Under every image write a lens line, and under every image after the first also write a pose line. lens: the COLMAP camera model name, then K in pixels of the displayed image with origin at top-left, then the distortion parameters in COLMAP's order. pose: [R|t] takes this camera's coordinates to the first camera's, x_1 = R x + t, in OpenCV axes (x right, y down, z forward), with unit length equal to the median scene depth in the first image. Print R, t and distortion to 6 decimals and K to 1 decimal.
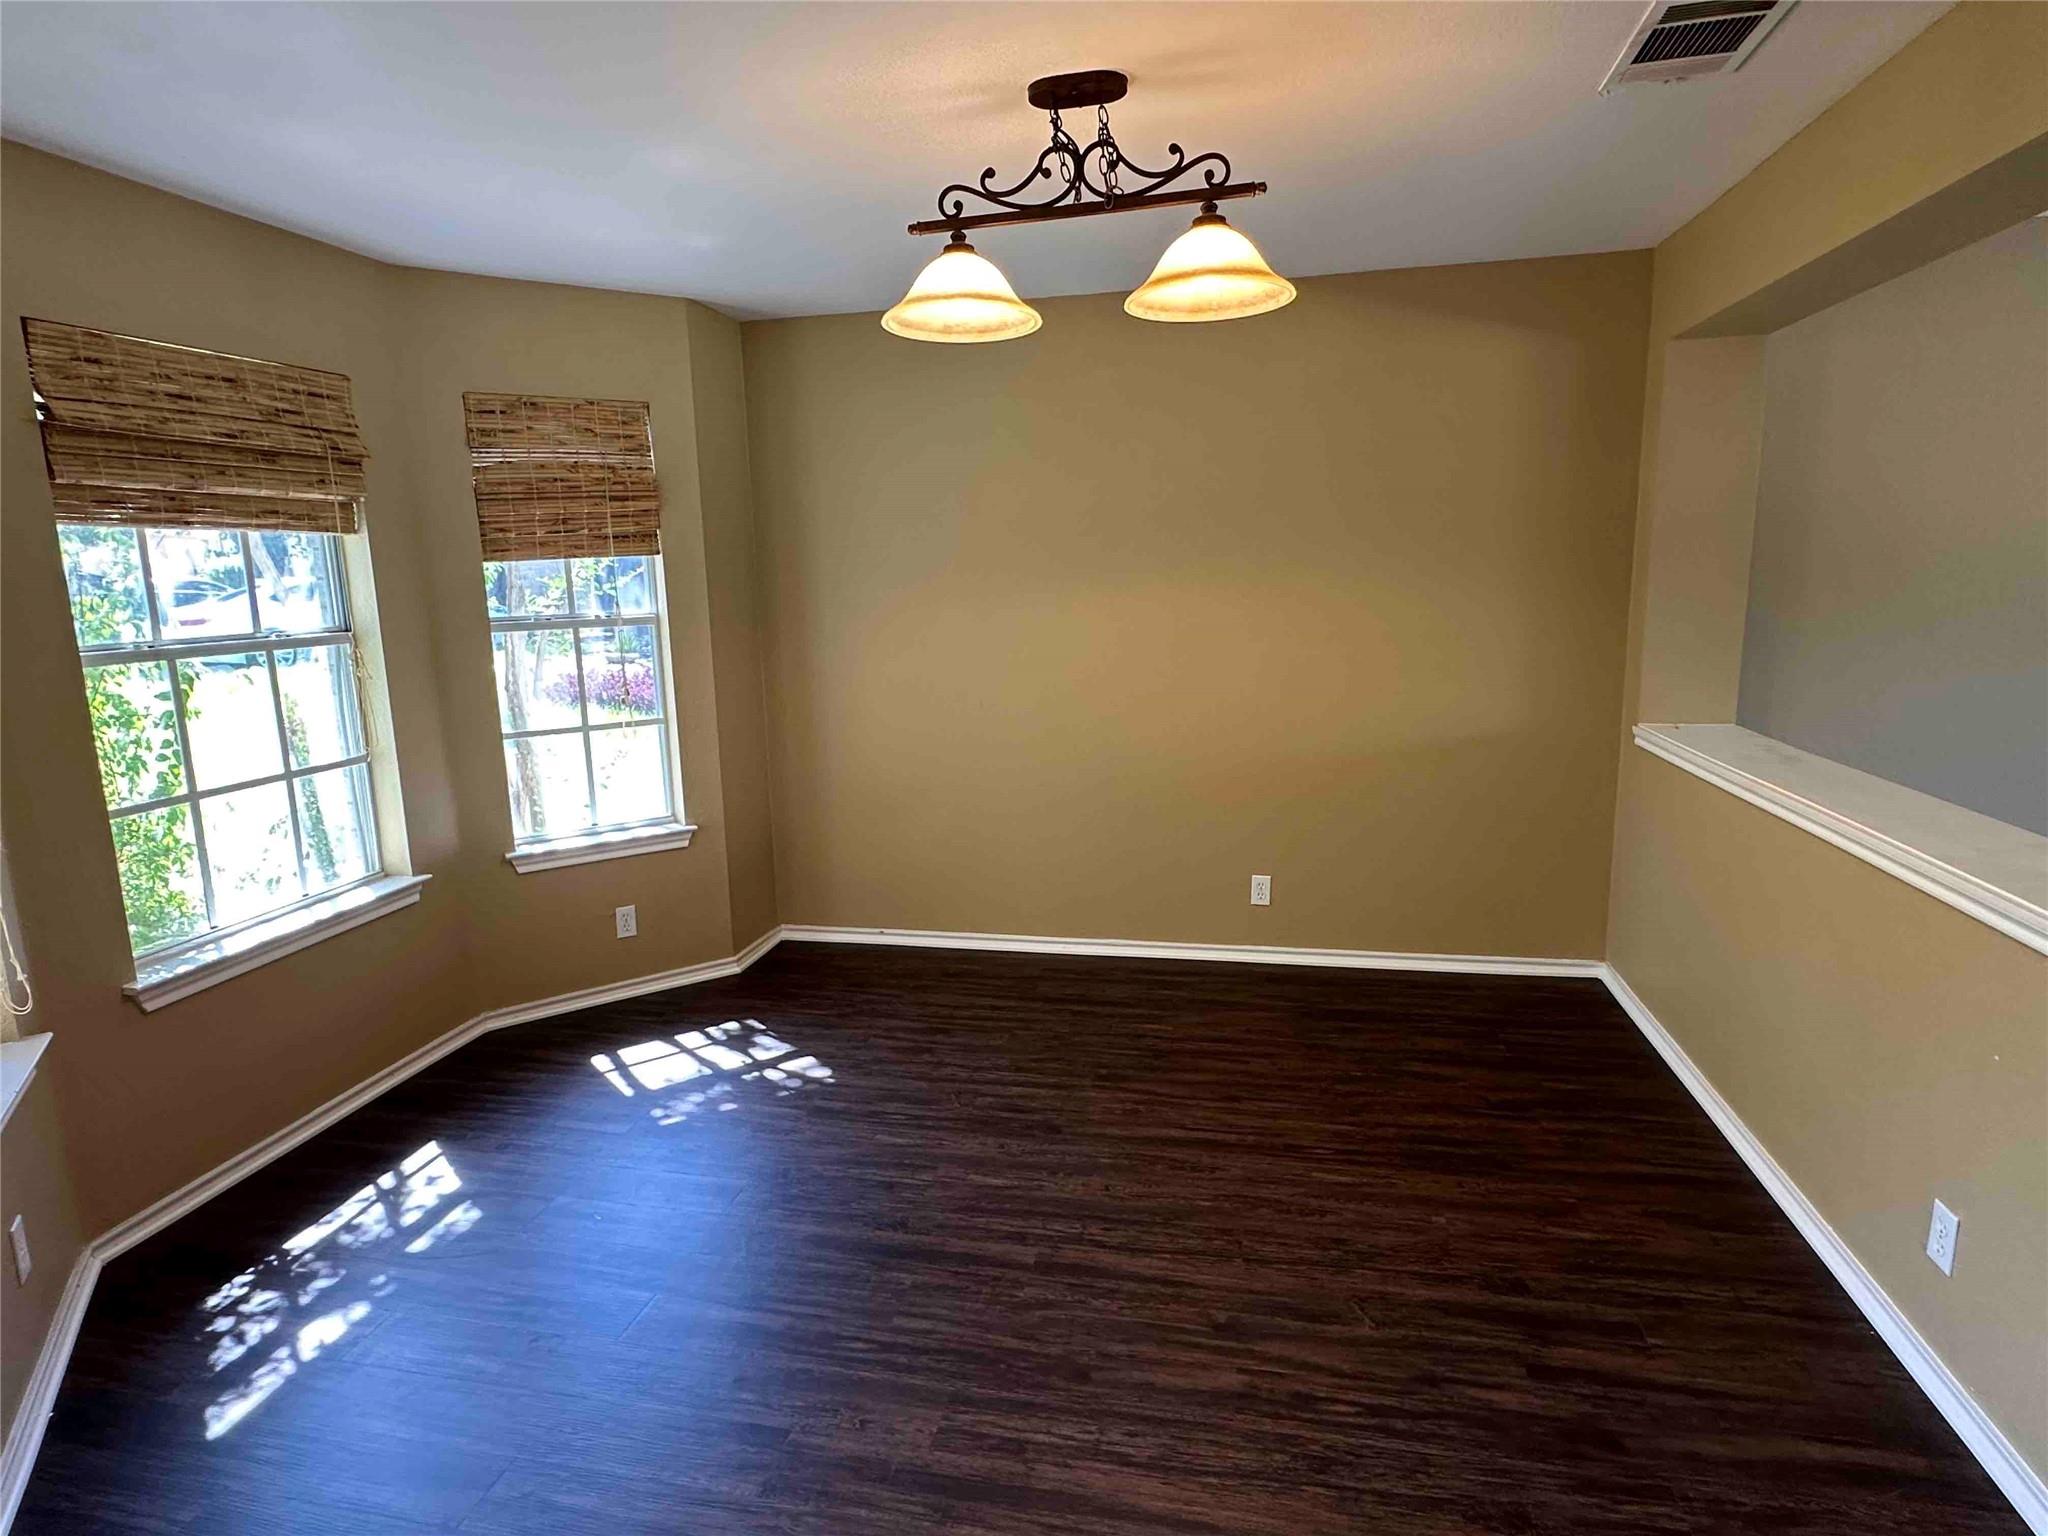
lens RADIAL K [[1154.7, 0, 1024.0], [0, 1154.7, 768.0], [0, 0, 1]] dist [-0.000344, -0.000209]
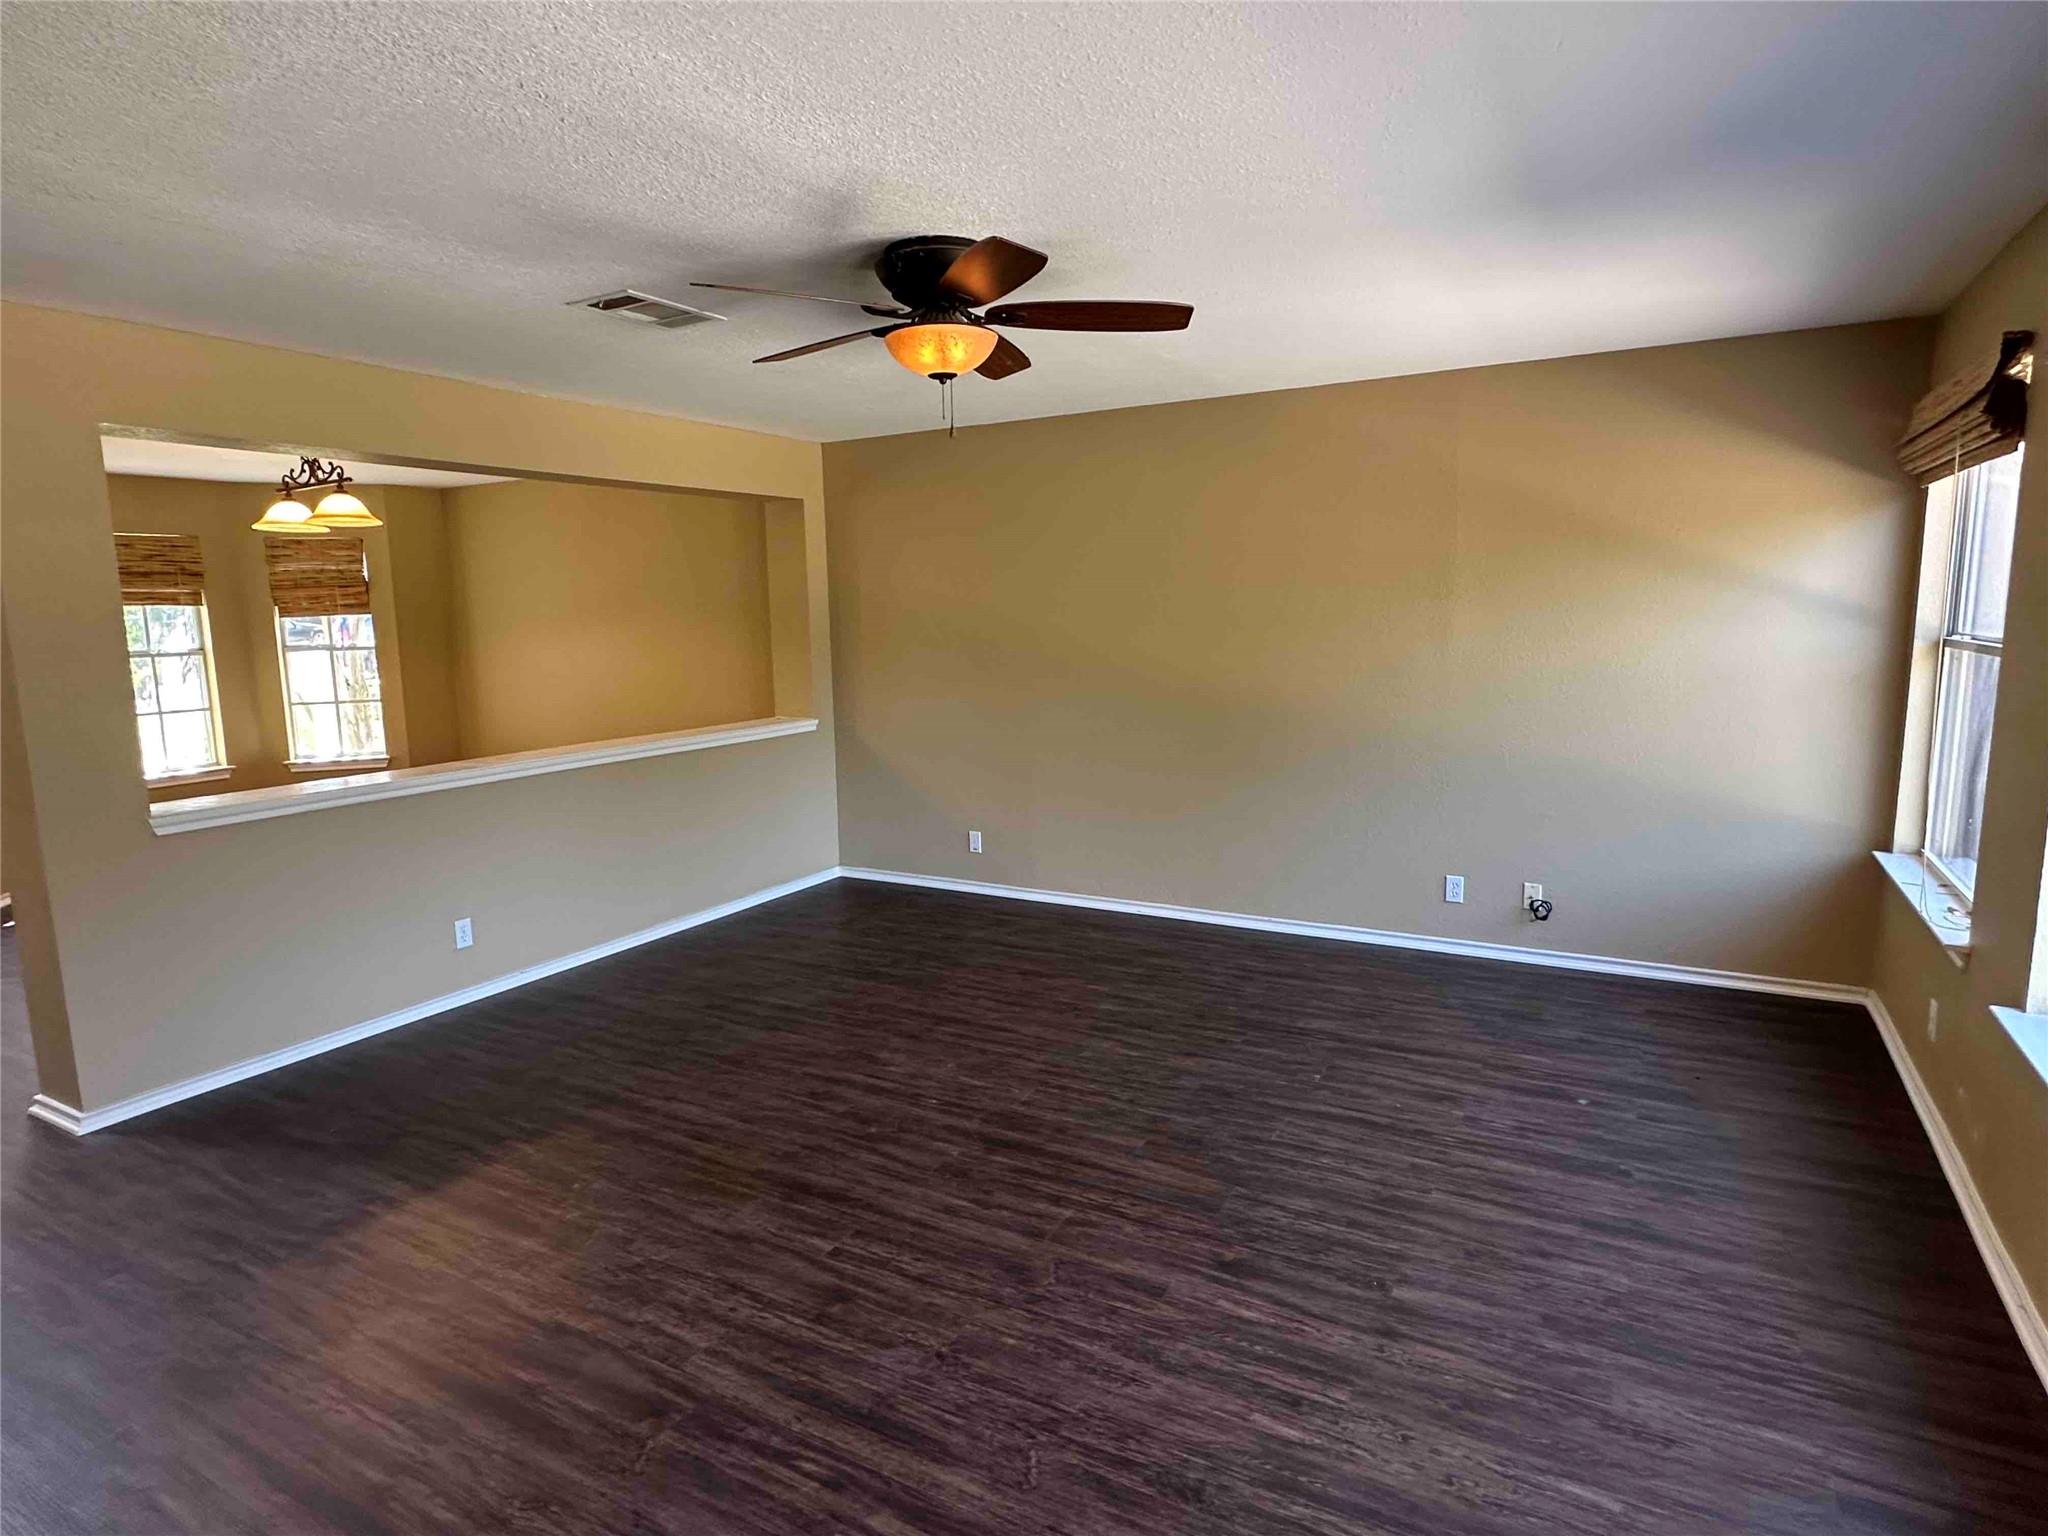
lens RADIAL K [[1130.6, 0, 1024.0], [0, 1130.6, 768.0], [0, 0, 1]] dist [0.001355, 0.000309]
pose [[0.965749, 0.034291, -0.257202, 1.364087], [-0.043339, 0.998622, -0.029589, 0.092711], [0.255833, 0.039722, 0.965905, -0.610887]]
